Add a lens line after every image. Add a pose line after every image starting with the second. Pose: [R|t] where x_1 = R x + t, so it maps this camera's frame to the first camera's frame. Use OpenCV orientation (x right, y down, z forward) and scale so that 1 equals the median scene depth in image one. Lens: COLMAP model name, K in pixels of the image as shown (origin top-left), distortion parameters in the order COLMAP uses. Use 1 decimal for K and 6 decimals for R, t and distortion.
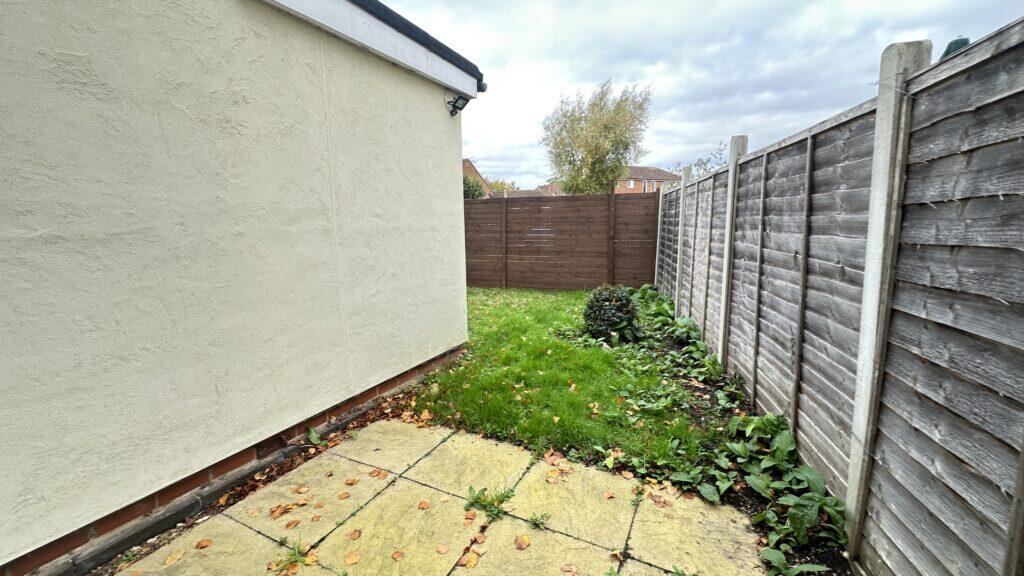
lens RADIAL K [[406.3, 0, 512.0], [0, 406.3, 288.0], [0, 0, 1]] dist [-0.000693, -0.000078]
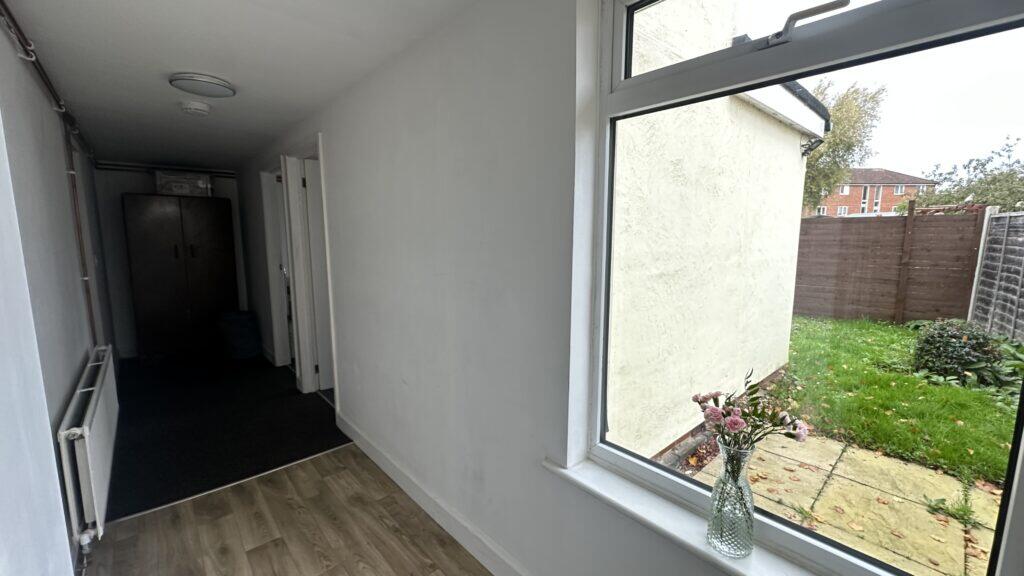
lens RADIAL K [[408.1, 0, 510.2], [0, 408.1, 288.9], [0, 0, 1]] dist [-0.002945, -0.000149]
pose [[0.930283, 0.058604, -0.362132, -0.650999], [-0.066366, 0.997755, -0.009022, -0.006745], [0.360790, 0.032426, 0.932083, -0.419669]]
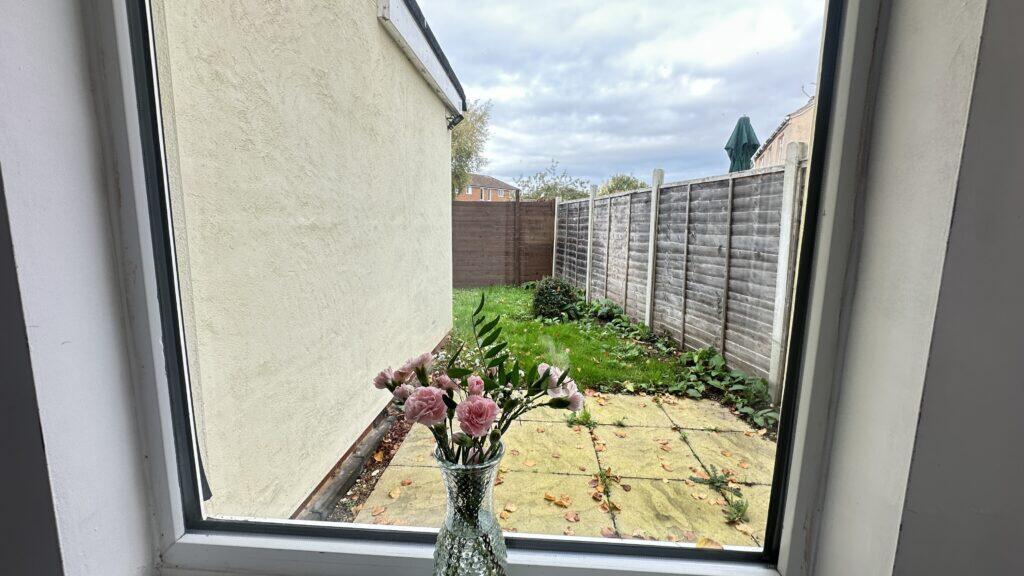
lens RADIAL K [[408.1, 0, 510.2], [0, 408.1, 288.9], [0, 0, 1]] dist [-0.002945, -0.000149]
pose [[0.919625, -0.035175, 0.391220, -0.637488], [0.038107, 0.999274, 0.000268, 0.045608], [-0.390946, 0.014662, 0.920297, -0.171288]]
